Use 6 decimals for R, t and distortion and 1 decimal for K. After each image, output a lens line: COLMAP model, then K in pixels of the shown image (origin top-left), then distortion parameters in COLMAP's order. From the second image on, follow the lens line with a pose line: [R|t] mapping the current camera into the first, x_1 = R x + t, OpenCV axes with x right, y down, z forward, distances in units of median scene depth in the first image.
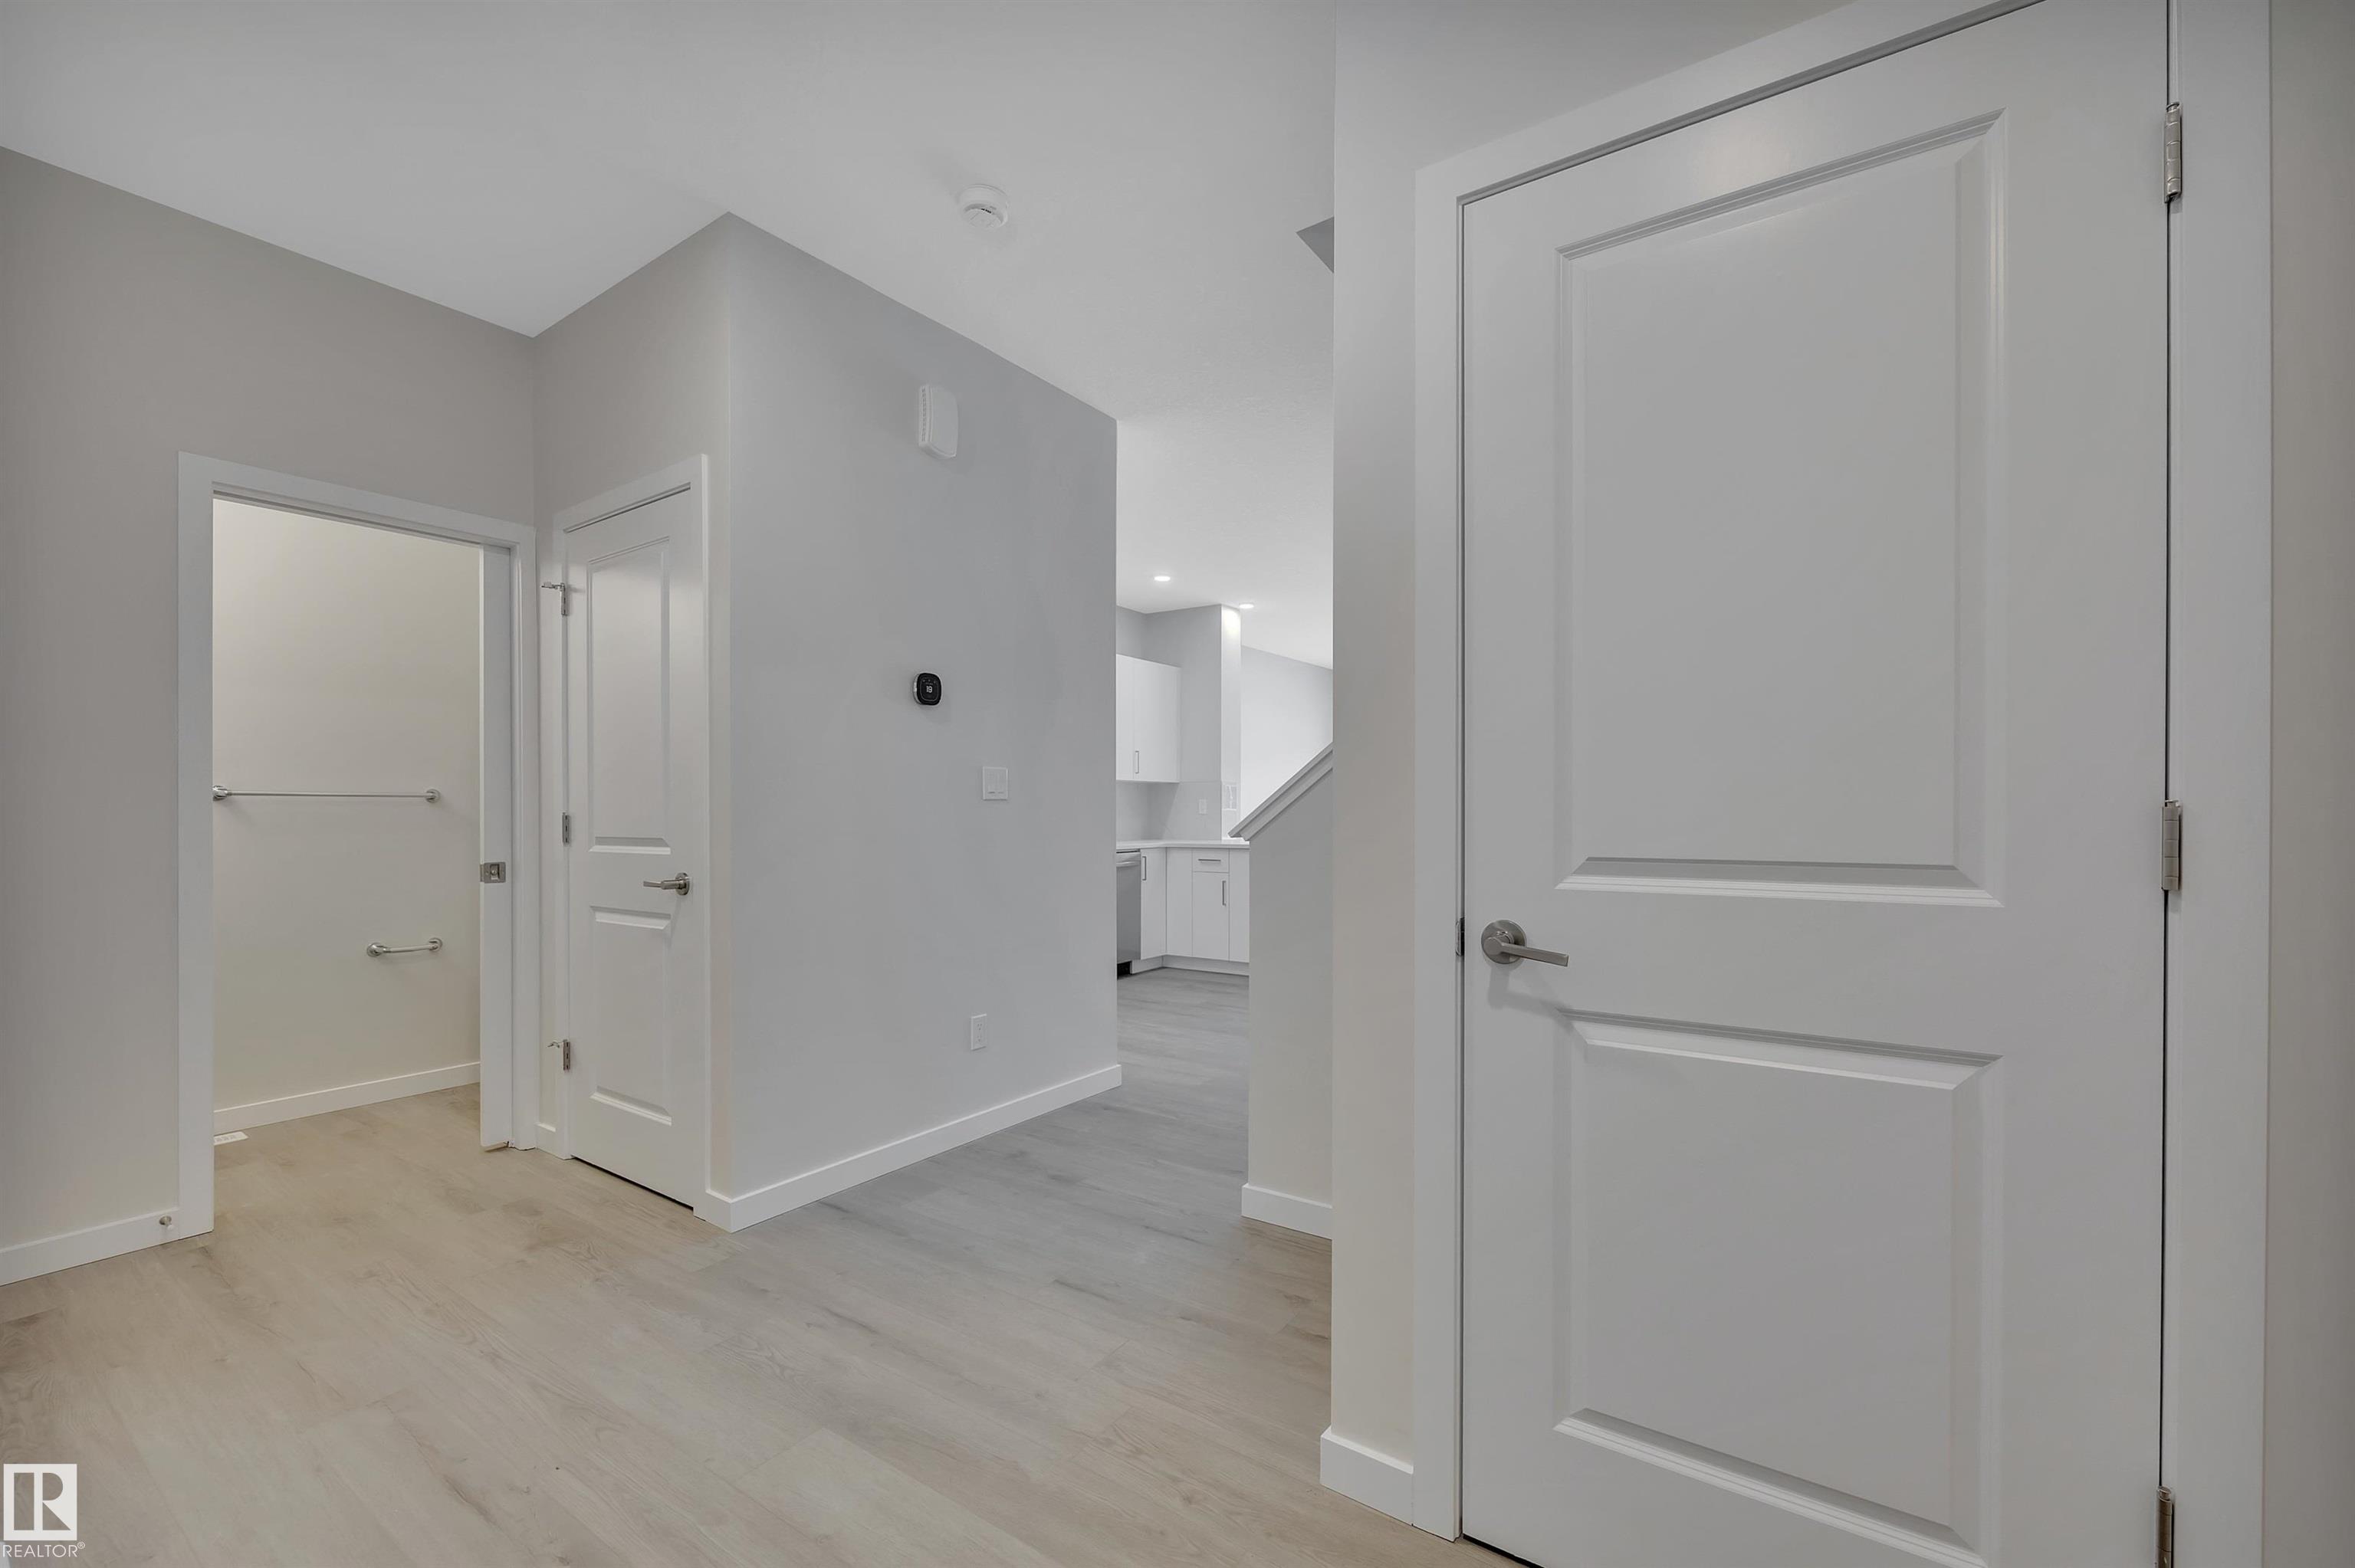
lens RADIAL K [[1031.6, 0, 1177.5], [0, 1031.6, 784.0], [0, 0, 1]] dist [0.000915, 0.000089]
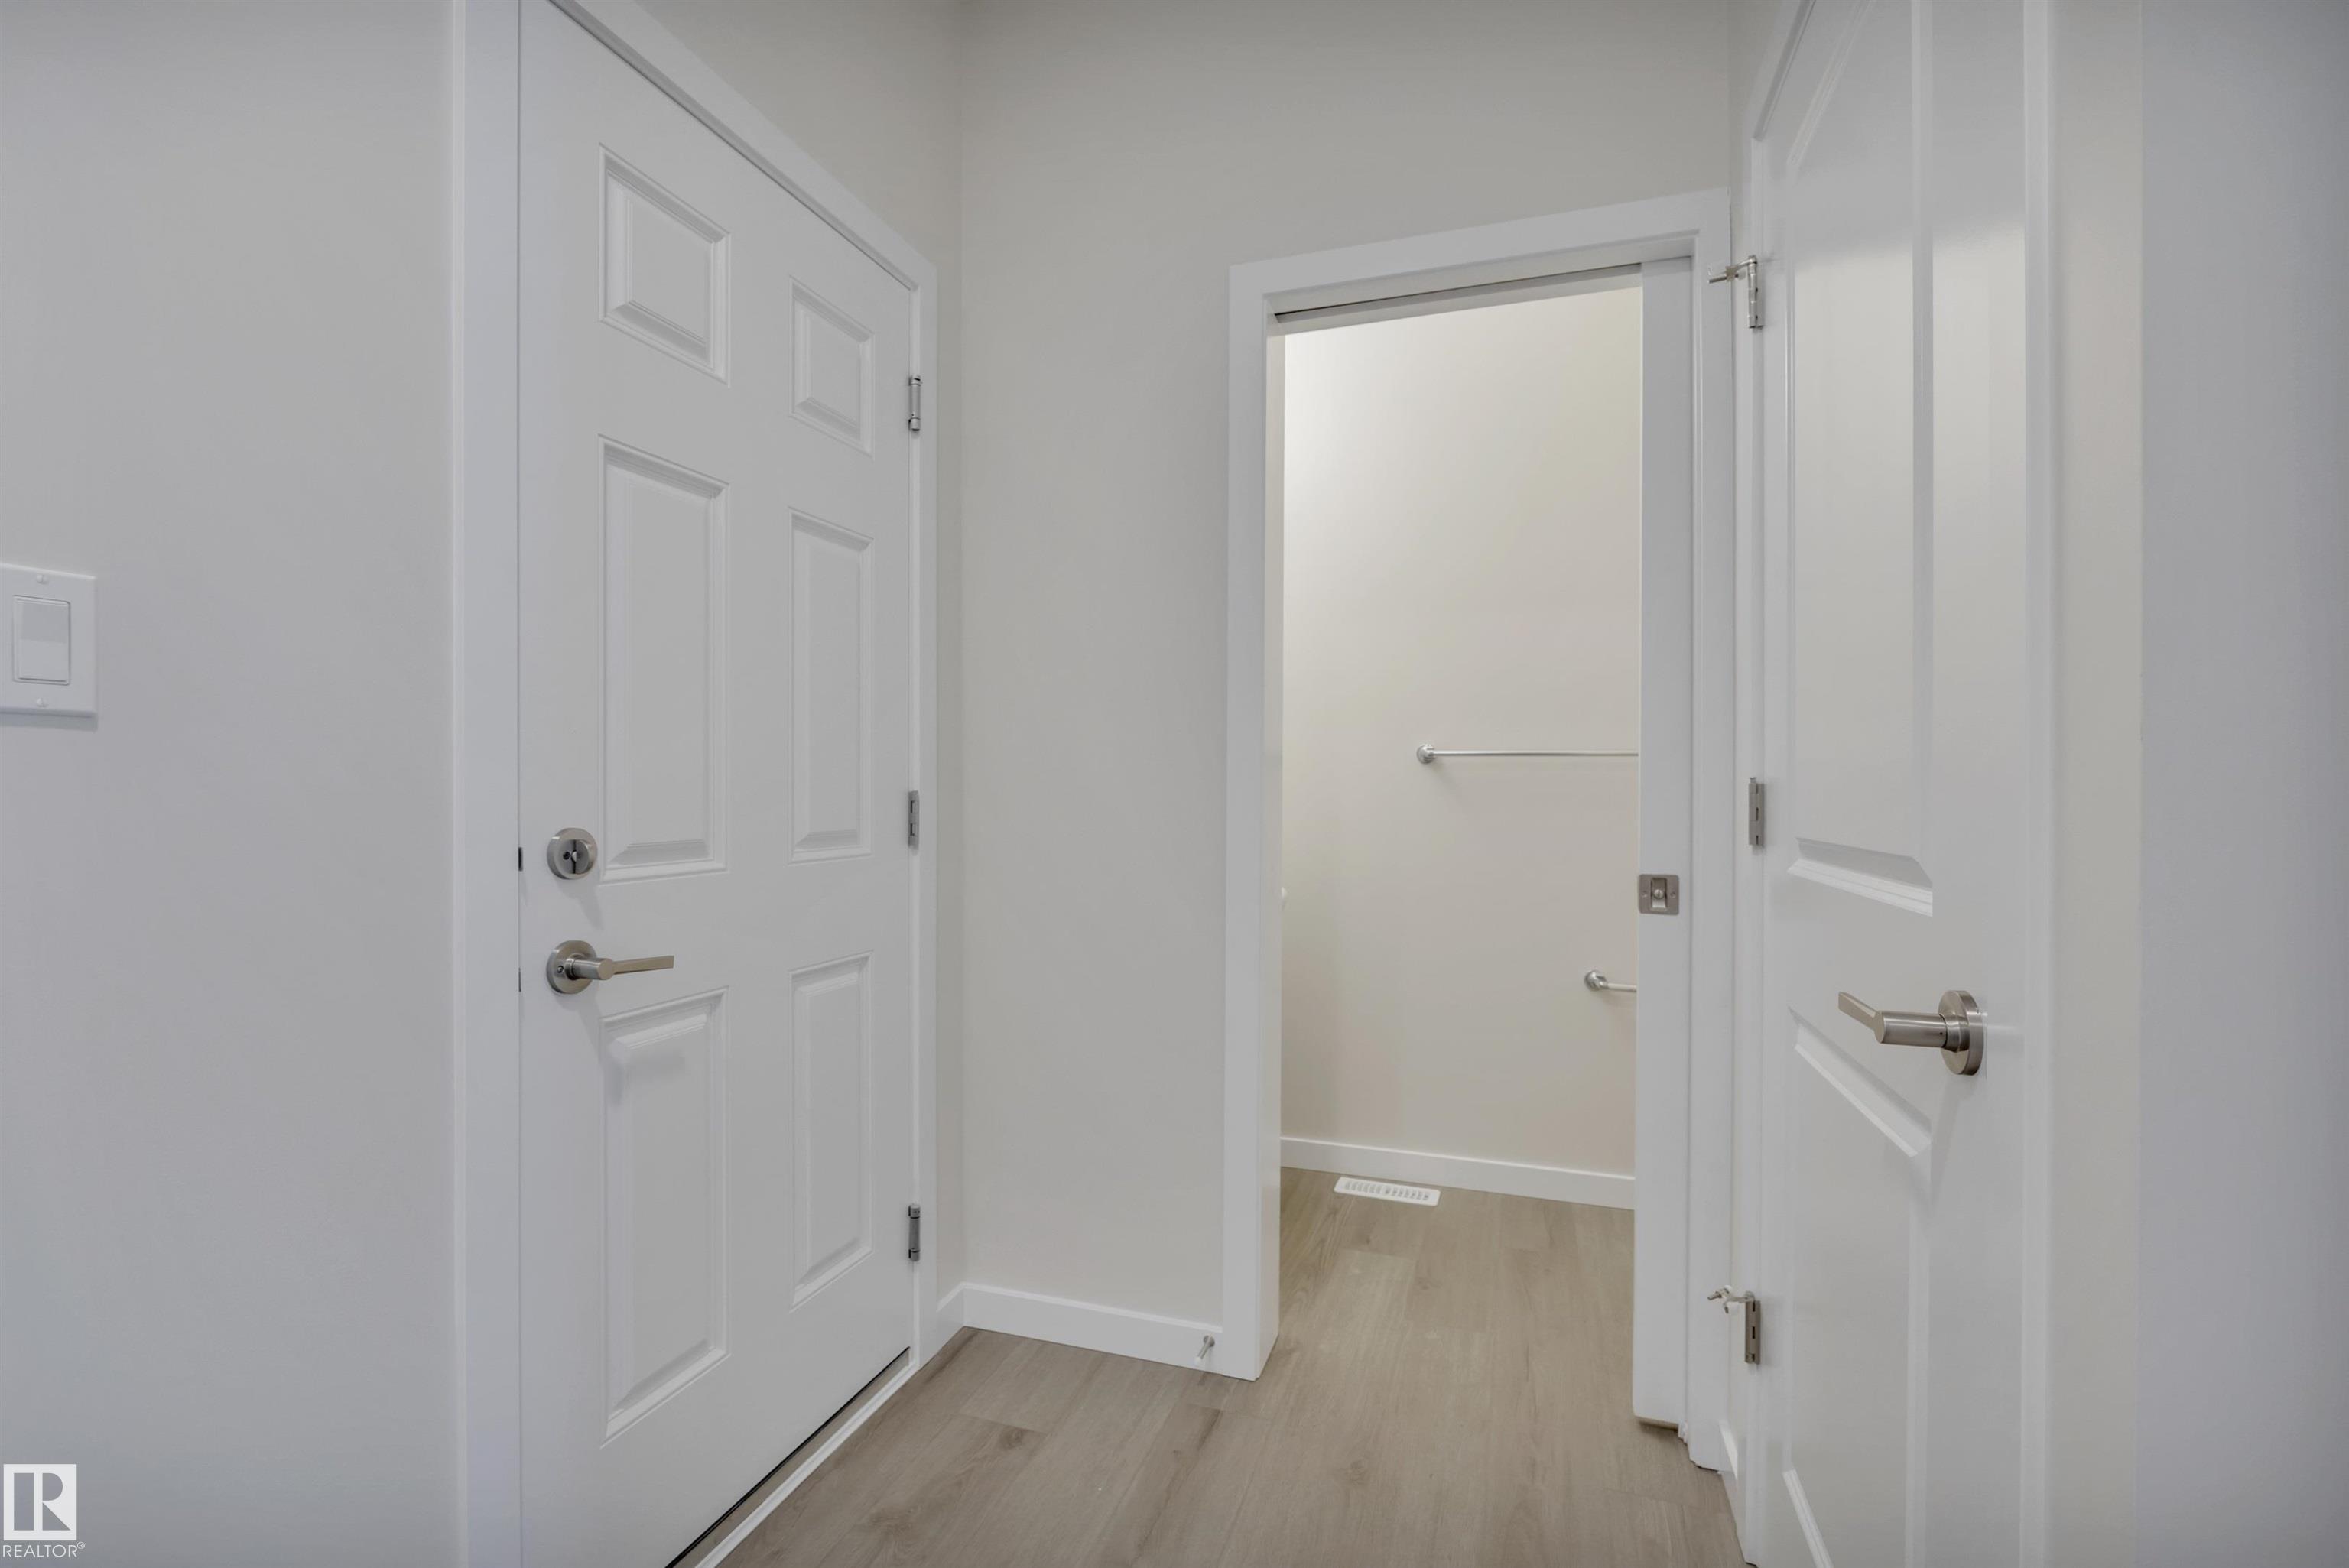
lens RADIAL K [[1027.4, 0, 1174.5], [0, 1027.4, 784.0], [0, 0, 1]] dist [-0.033075, -0.000035]
pose [[0.286457, 0.005766, -0.958076, -0.255865], [0.026434, 0.999554, 0.013919, 0.018474], [0.957728, -0.029313, 0.286177, 0.654602]]
